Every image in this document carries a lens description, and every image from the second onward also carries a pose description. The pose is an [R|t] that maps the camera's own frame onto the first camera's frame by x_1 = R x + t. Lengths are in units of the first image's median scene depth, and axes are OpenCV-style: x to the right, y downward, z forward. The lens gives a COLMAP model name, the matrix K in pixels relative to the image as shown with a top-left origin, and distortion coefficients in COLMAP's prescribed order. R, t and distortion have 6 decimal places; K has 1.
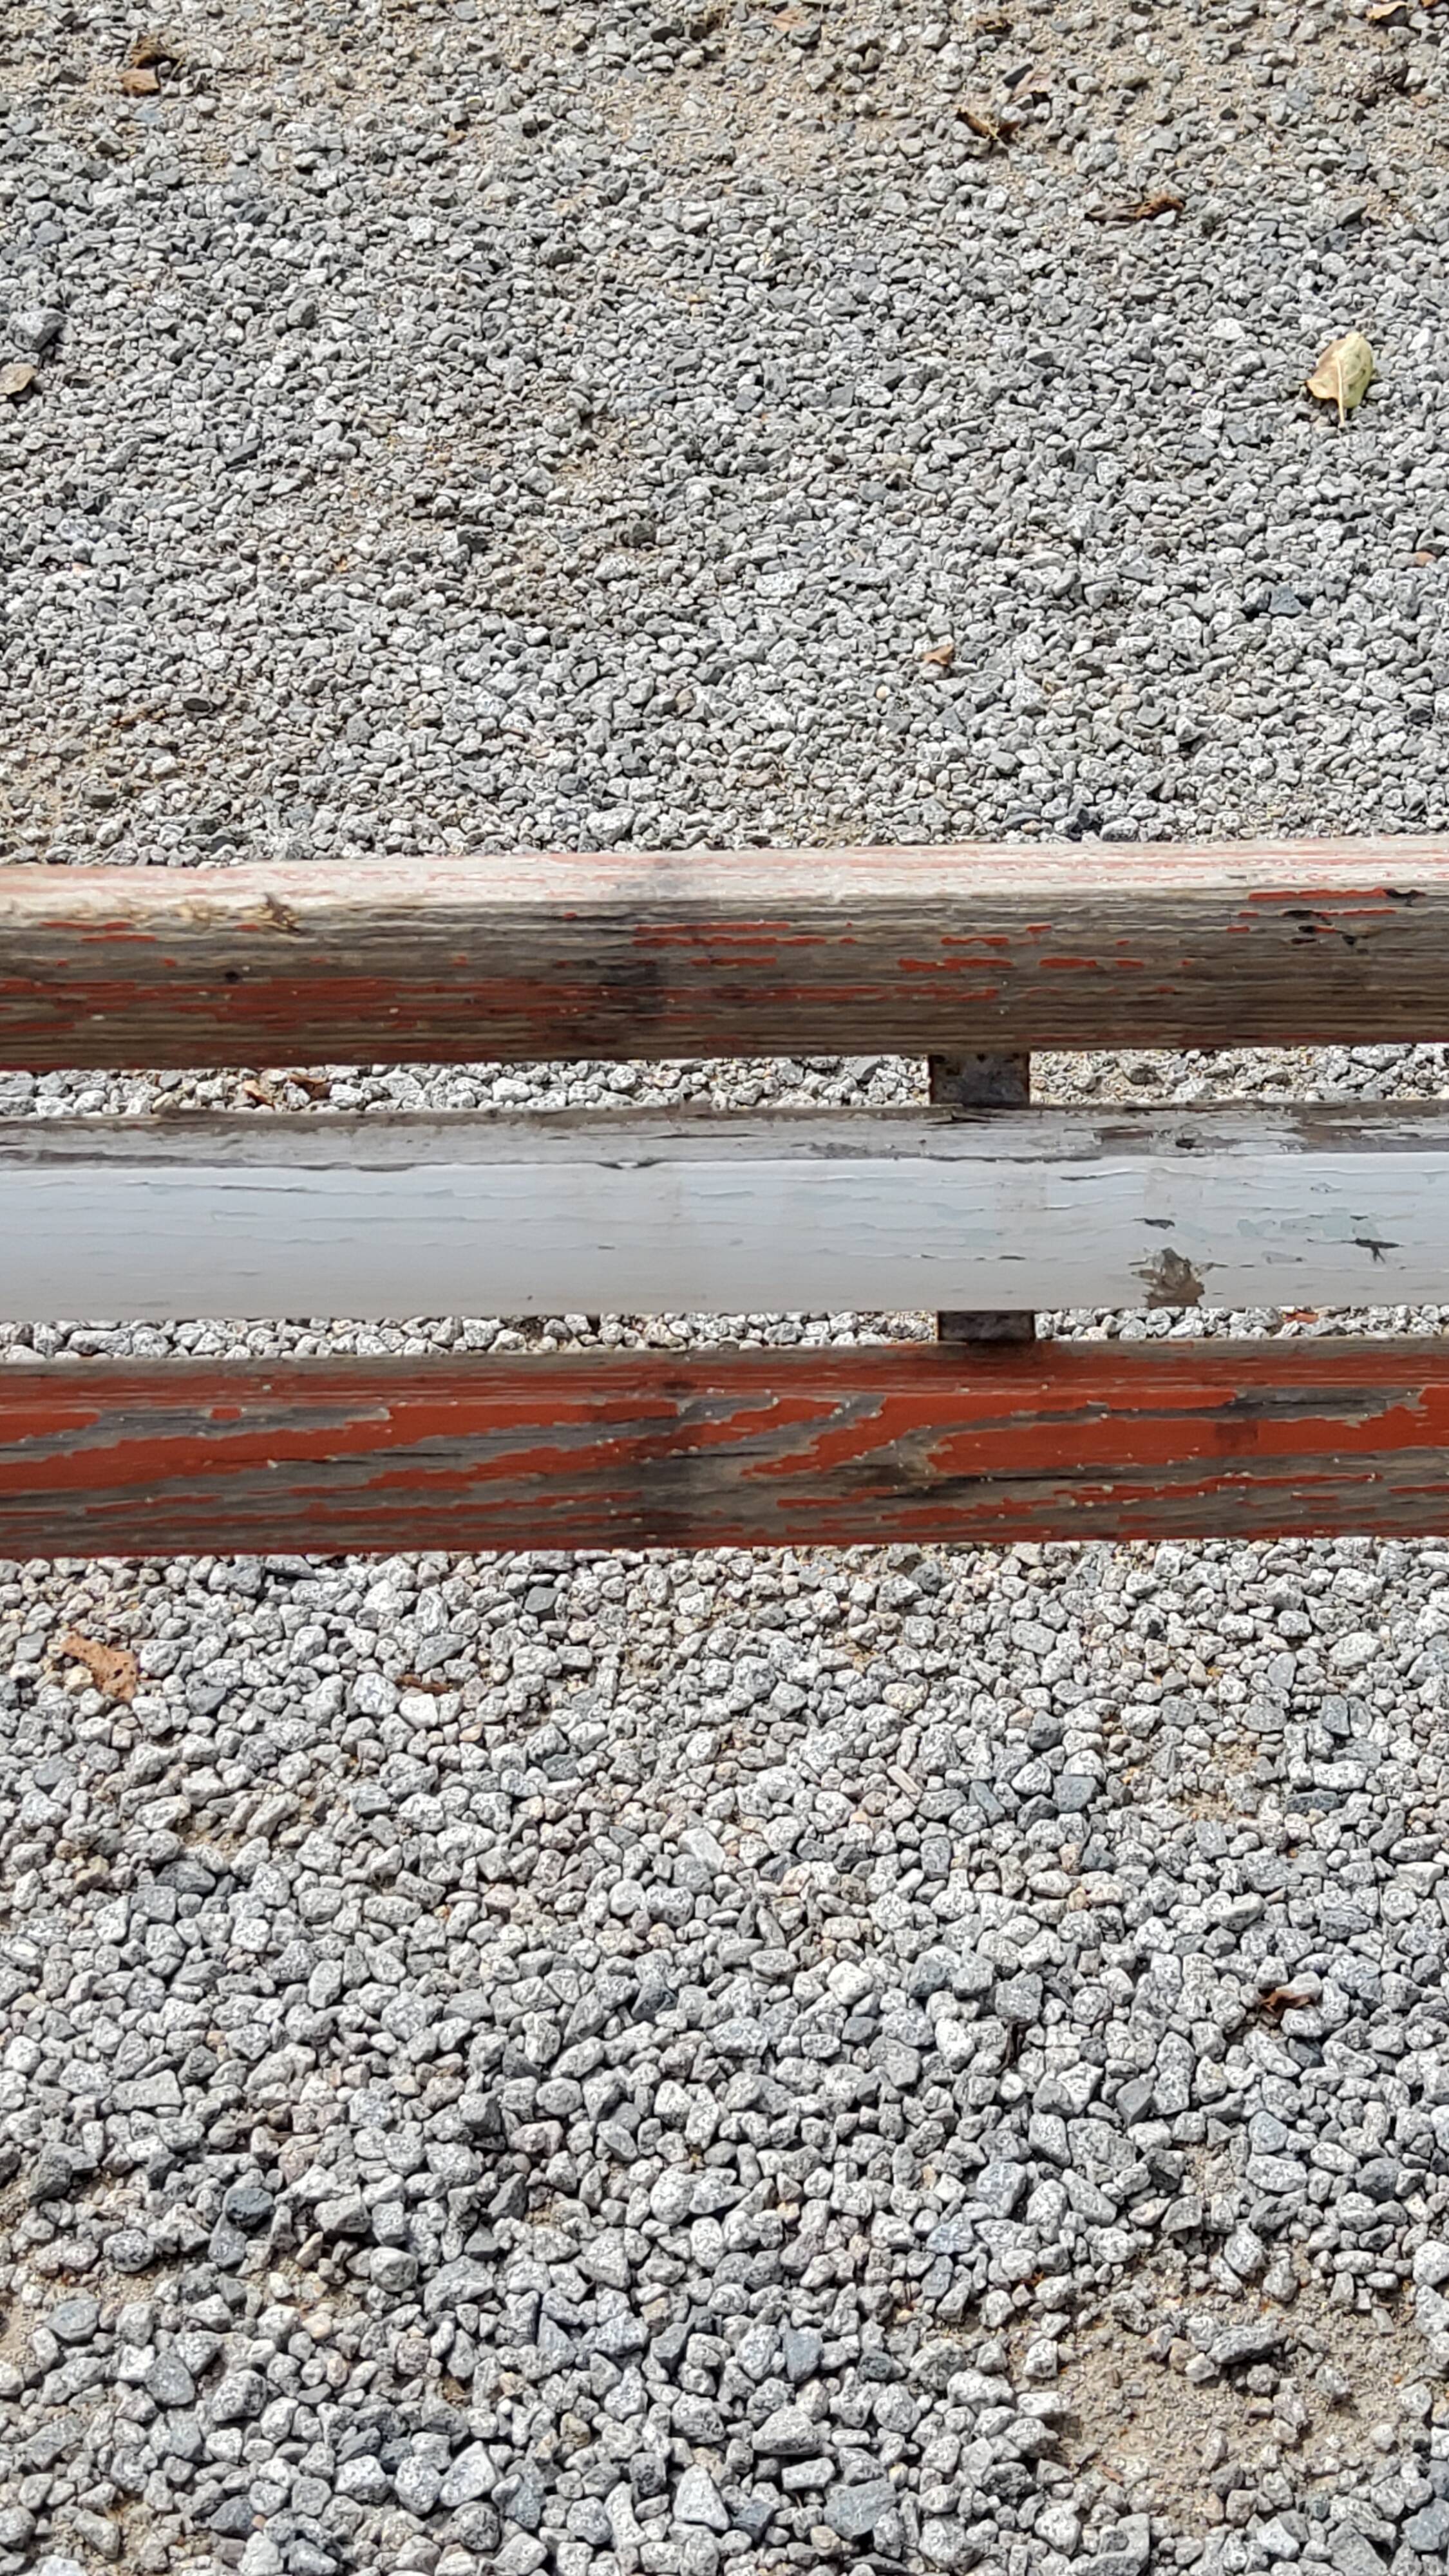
lens RADIAL K [[3788.3, 0, 726.9], [0, 3788.3, 1278.7], [0, 0, 1]] dist [0.095585, 0.000000]
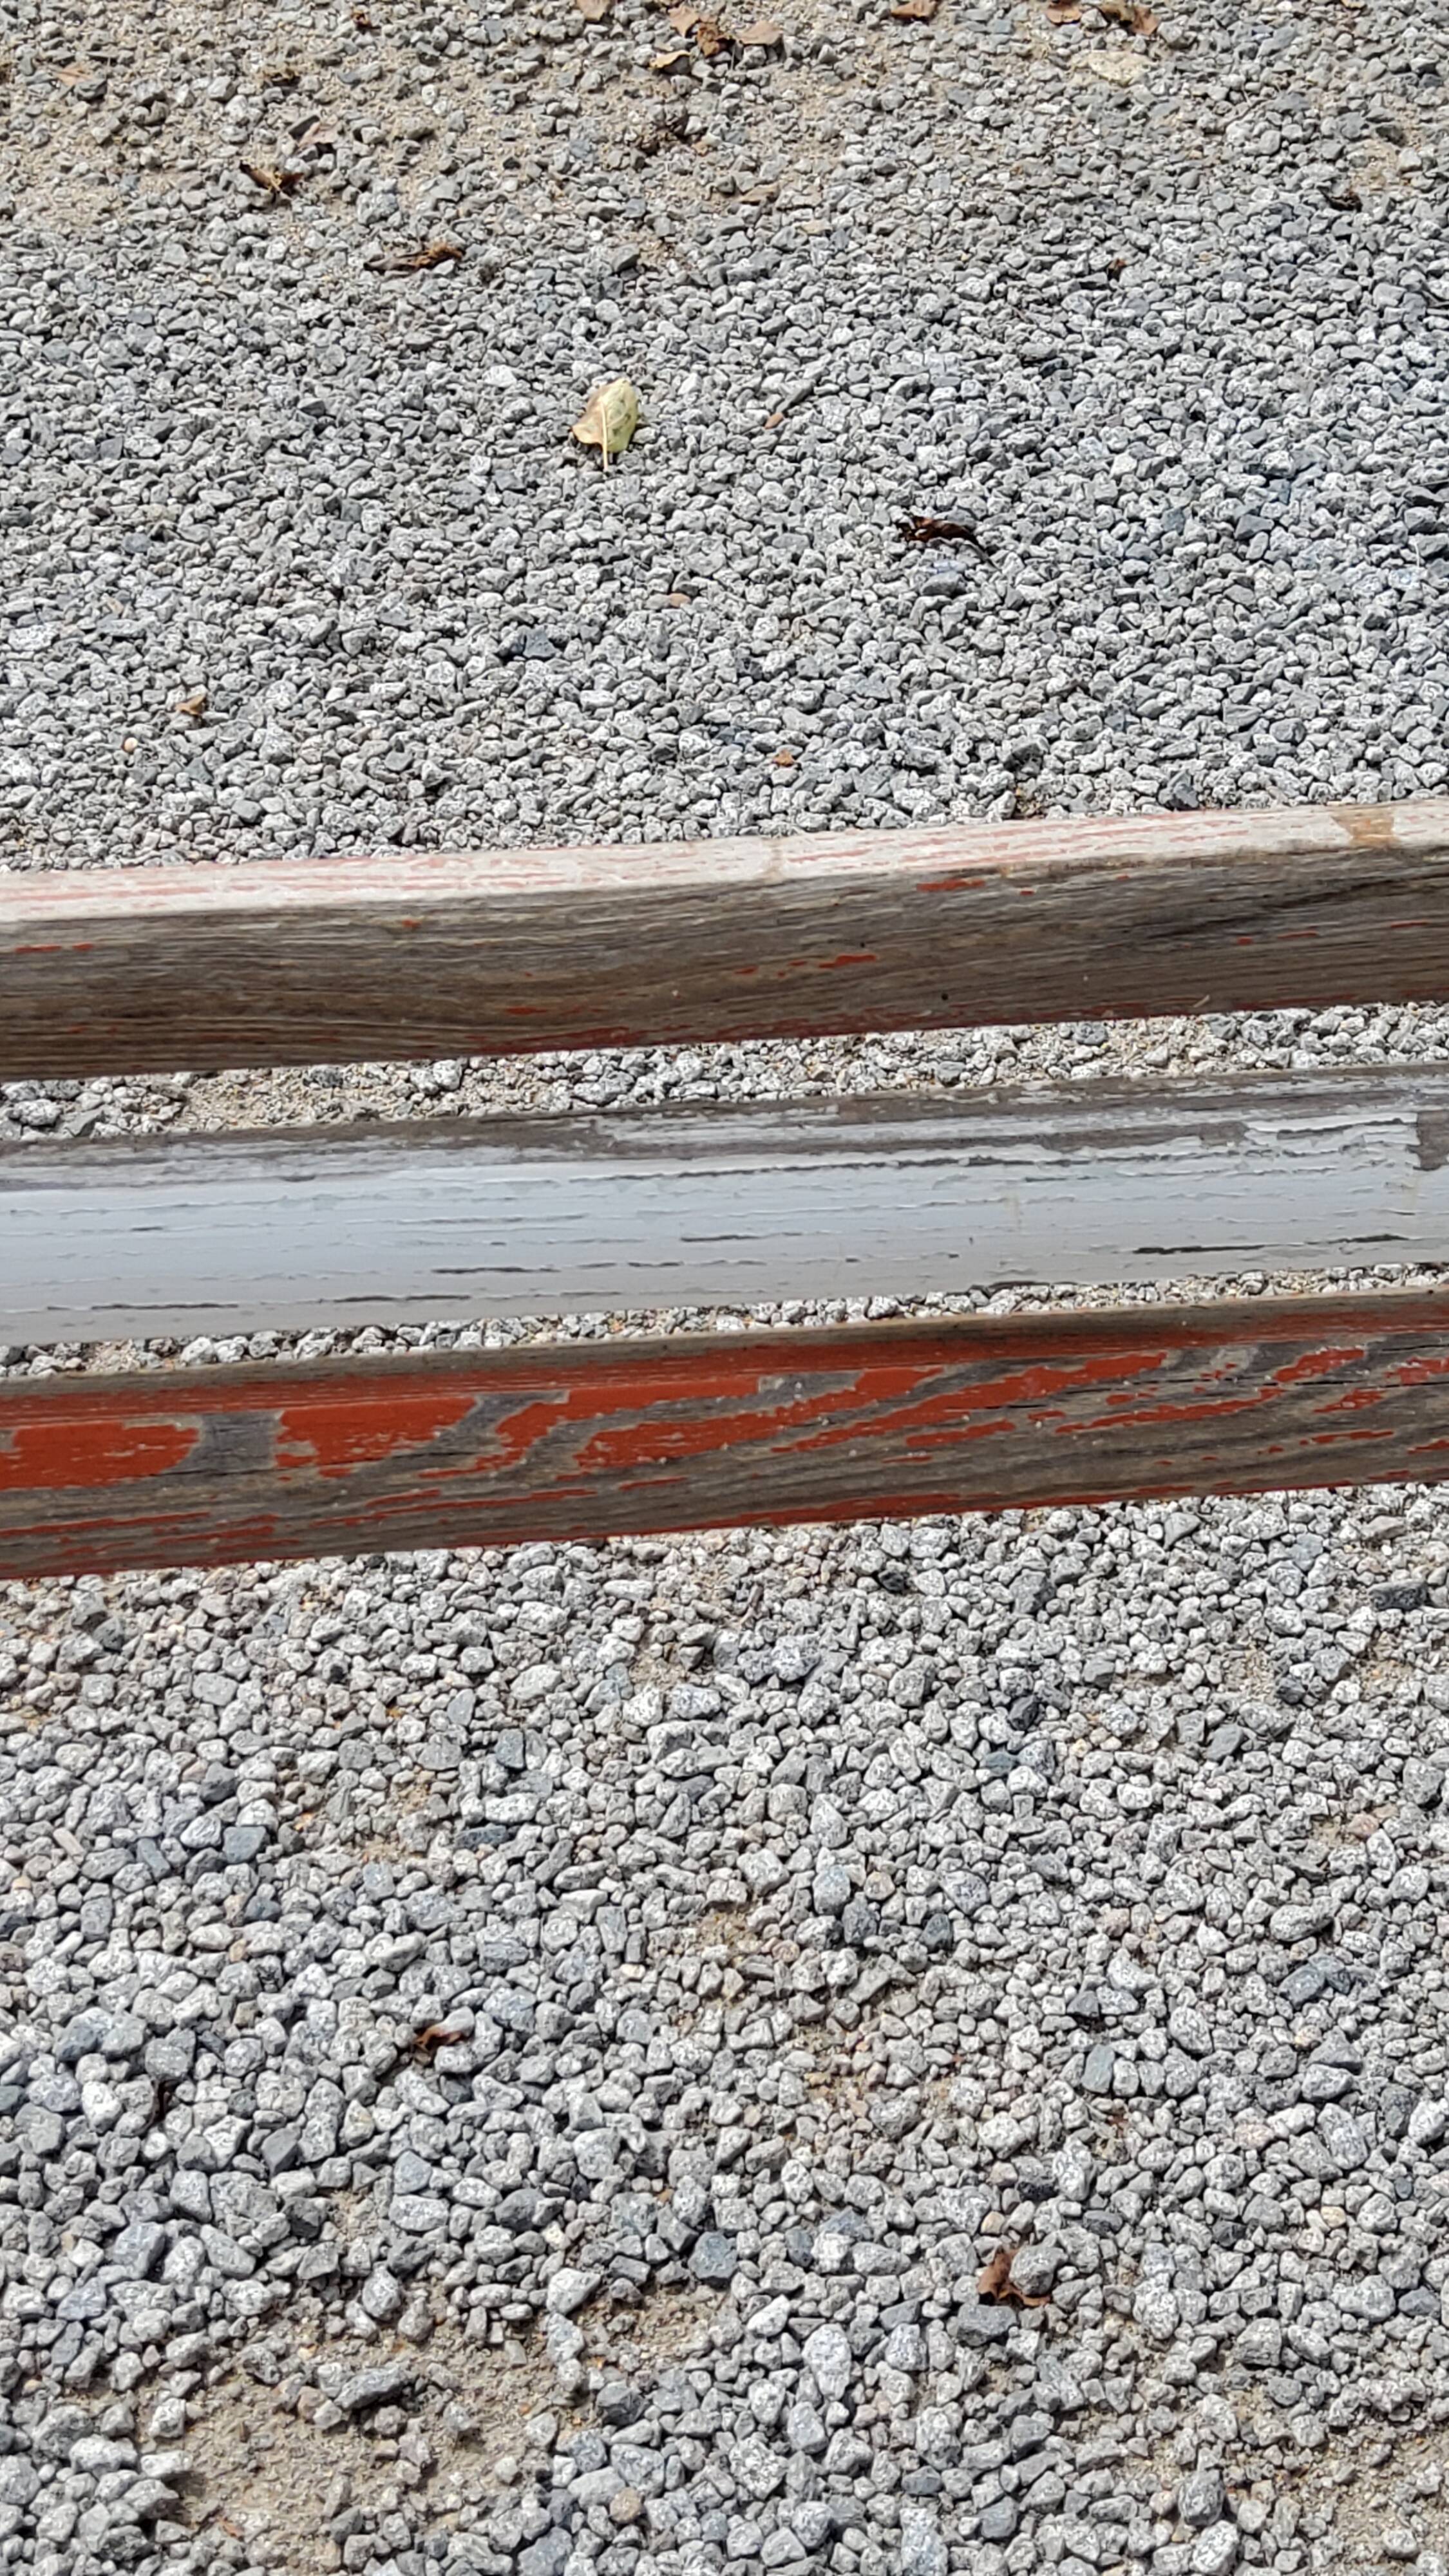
lens RADIAL K [[3788.3, 0, 721.5], [0, 3788.3, 1285.9], [0, 0, 1]] dist [0.095585, 0.000000]
pose [[0.995048, -0.043818, 0.089214, 0.100747], [0.044831, 0.998950, -0.009386, 0.003401], [-0.088709, 0.013339, 0.995968, -0.003371]]
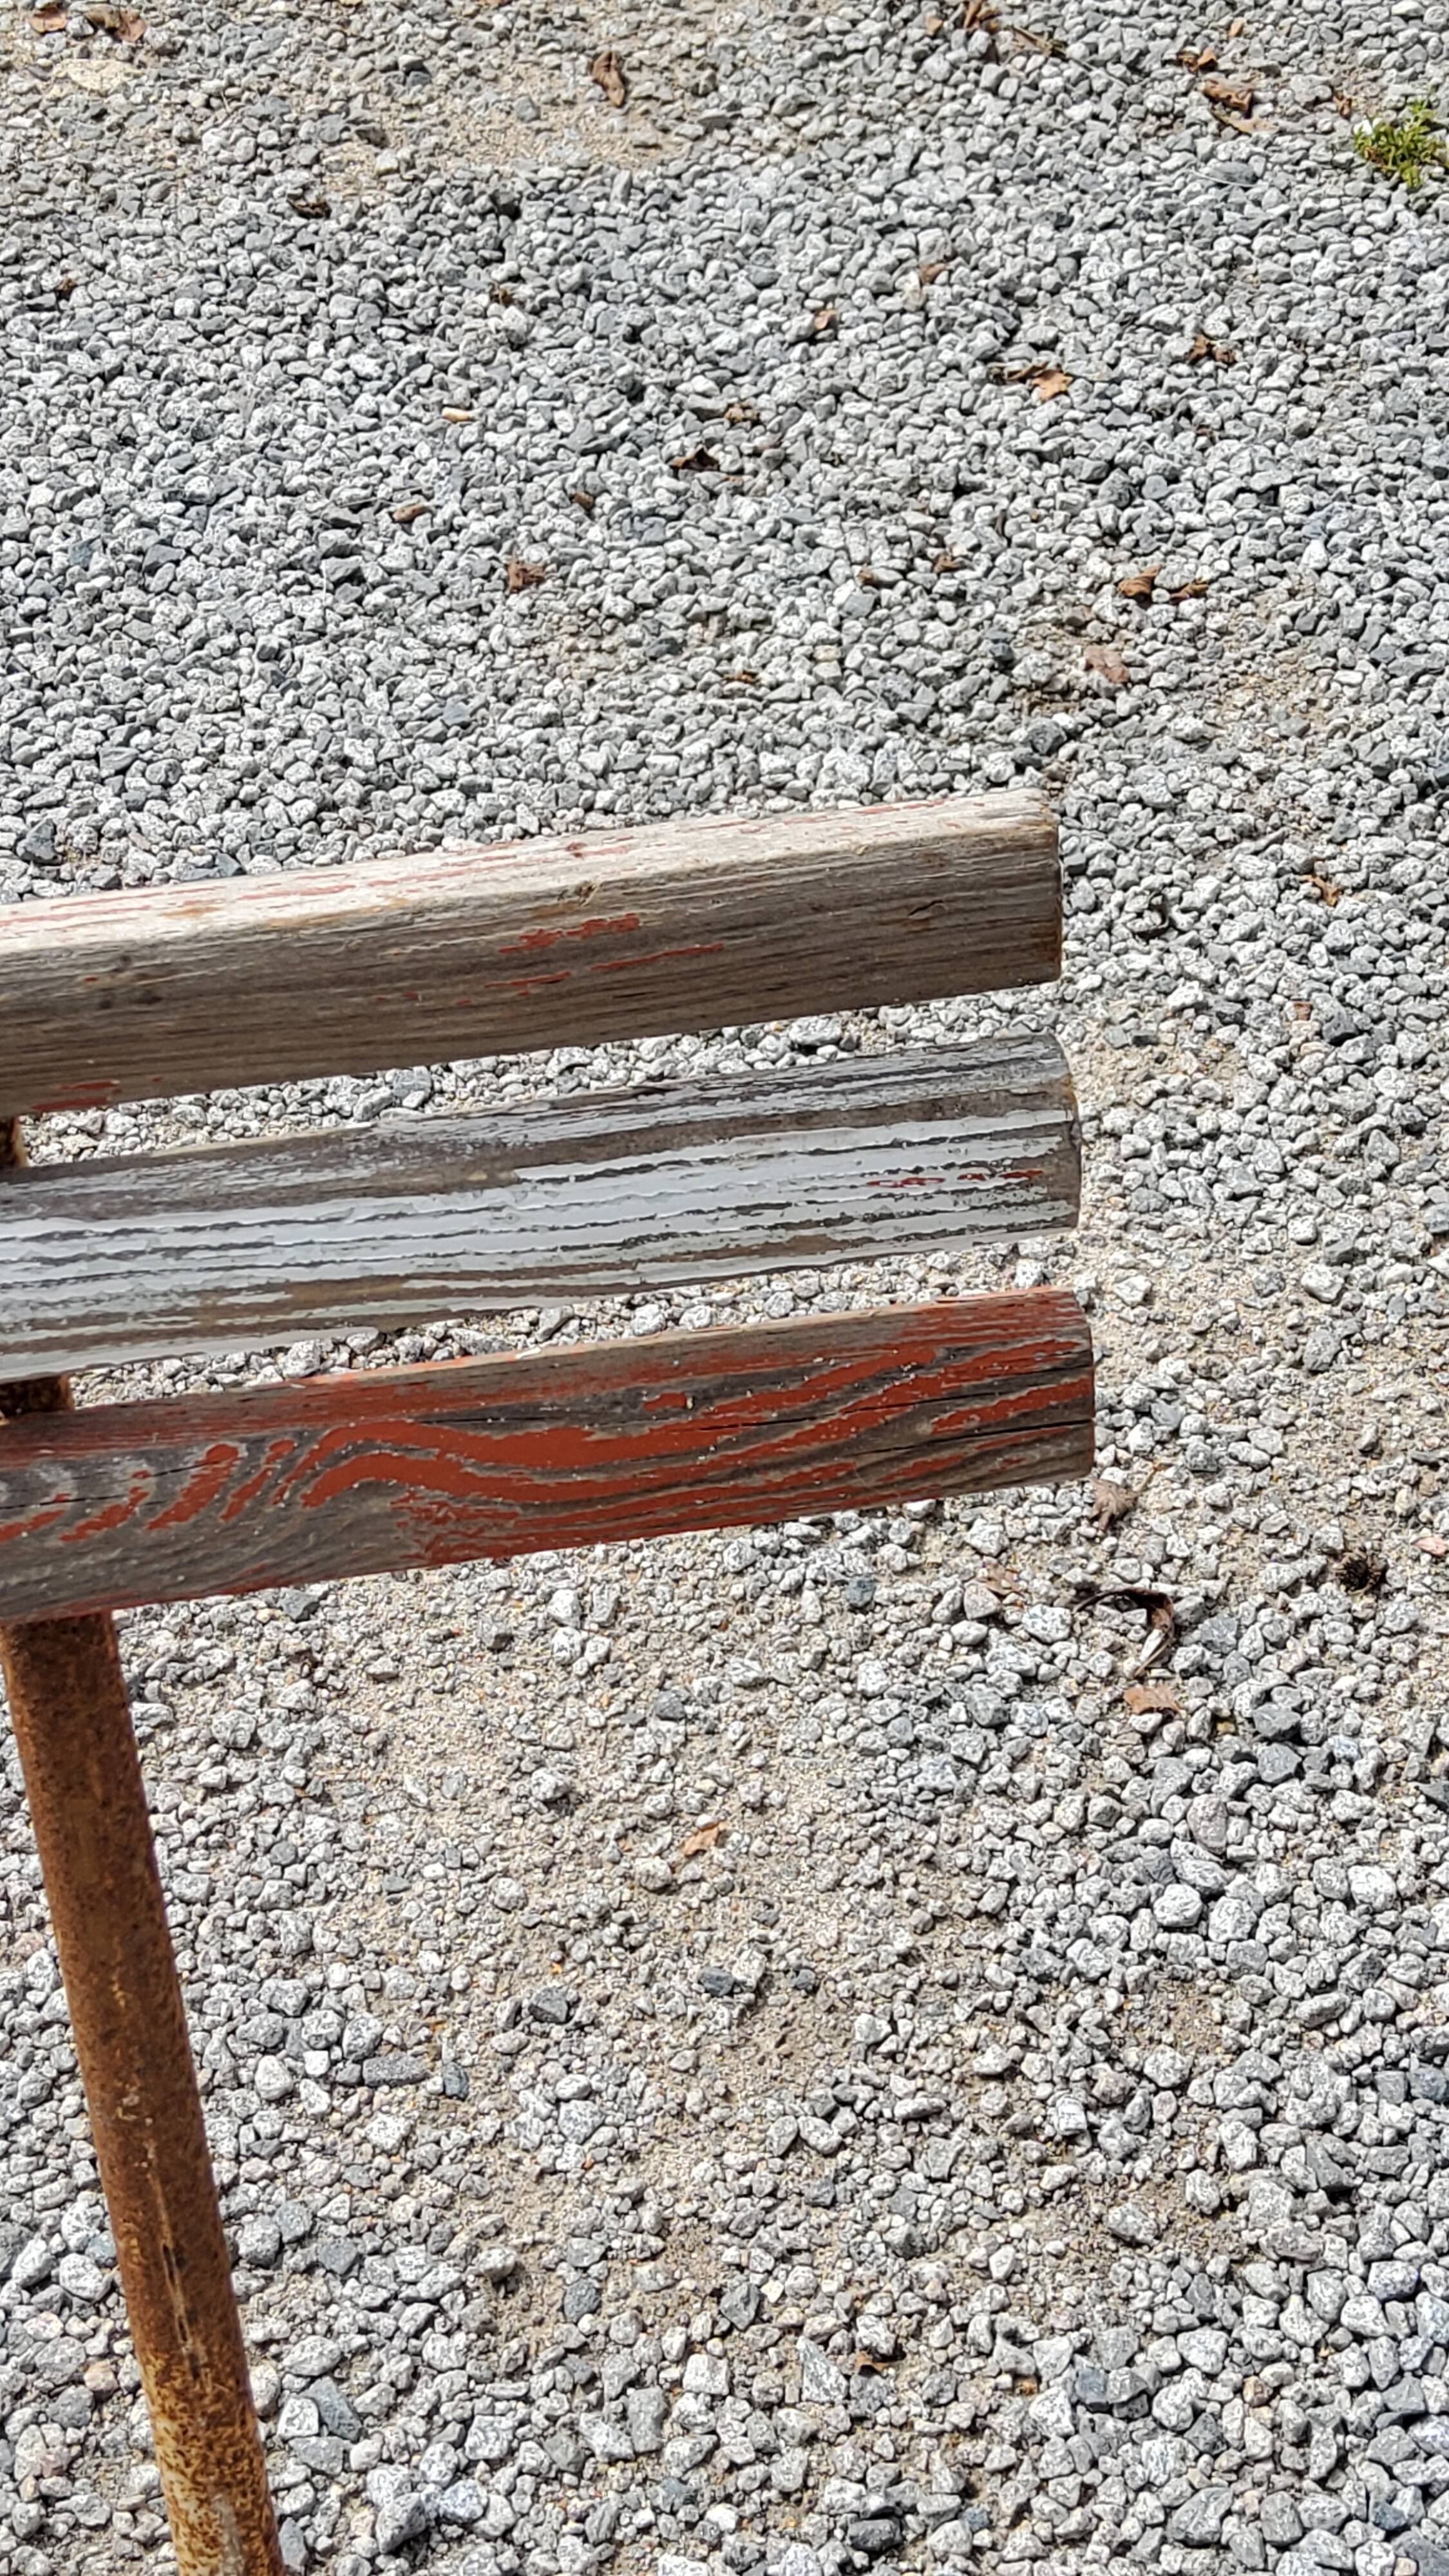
lens RADIAL K [[3788.3, 0, 702.5], [0, 3788.3, 1299.6], [0, 0, 1]] dist [0.095585, 0.000000]
pose [[0.982855, -0.111113, 0.147142, 0.325090], [0.110954, 0.993782, 0.009312, -0.005700], [-0.147262, 0.007174, 0.989072, 0.001198]]
